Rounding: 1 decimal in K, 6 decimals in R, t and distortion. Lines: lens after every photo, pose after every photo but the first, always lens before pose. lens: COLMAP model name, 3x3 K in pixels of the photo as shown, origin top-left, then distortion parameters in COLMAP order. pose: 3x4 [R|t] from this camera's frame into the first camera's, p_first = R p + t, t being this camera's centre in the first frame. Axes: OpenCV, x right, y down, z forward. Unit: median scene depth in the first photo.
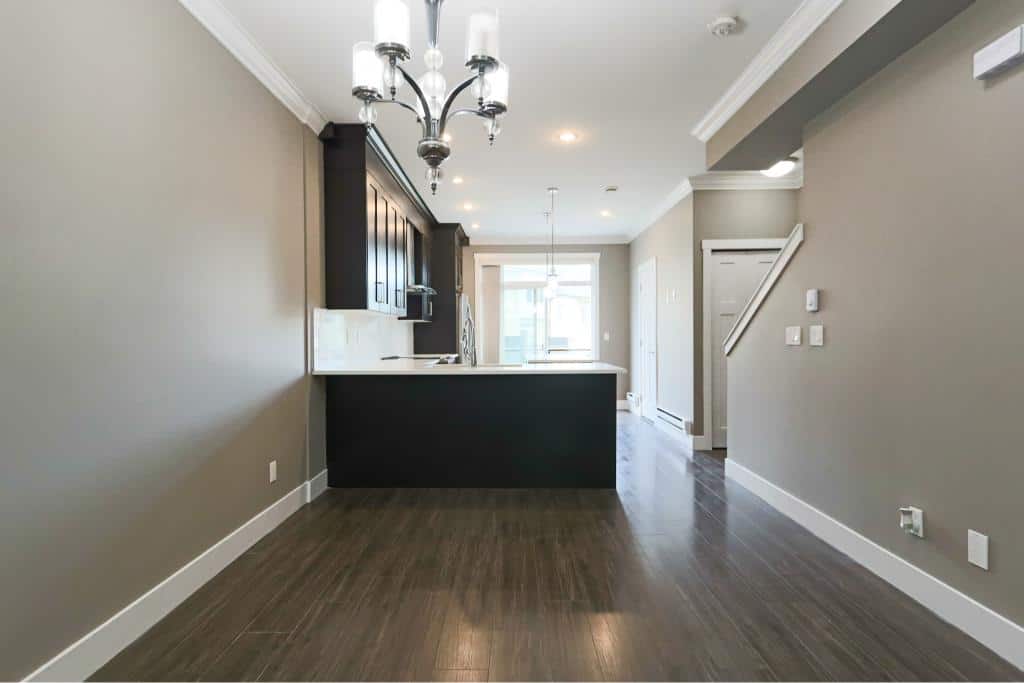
lens RADIAL K [[513.2, 0, 508.2], [0, 513.2, 346.3], [0, 0, 1]] dist [0.000237, 0.000260]
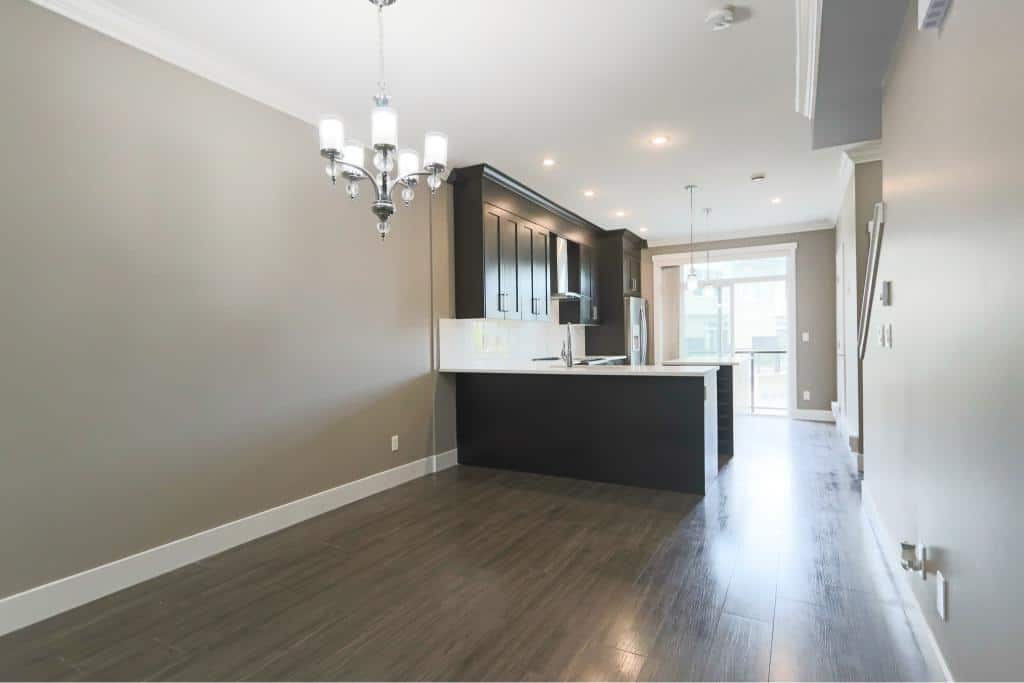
lens RADIAL K [[512.8, 0, 509.5], [0, 512.8, 342.6], [0, 0, 1]] dist [0.004075, 0.001792]
pose [[0.880656, -0.007722, -0.473693, 0.325649], [0.002514, 0.999929, -0.011627, -0.000405], [0.473749, 0.009048, 0.880613, -0.024827]]
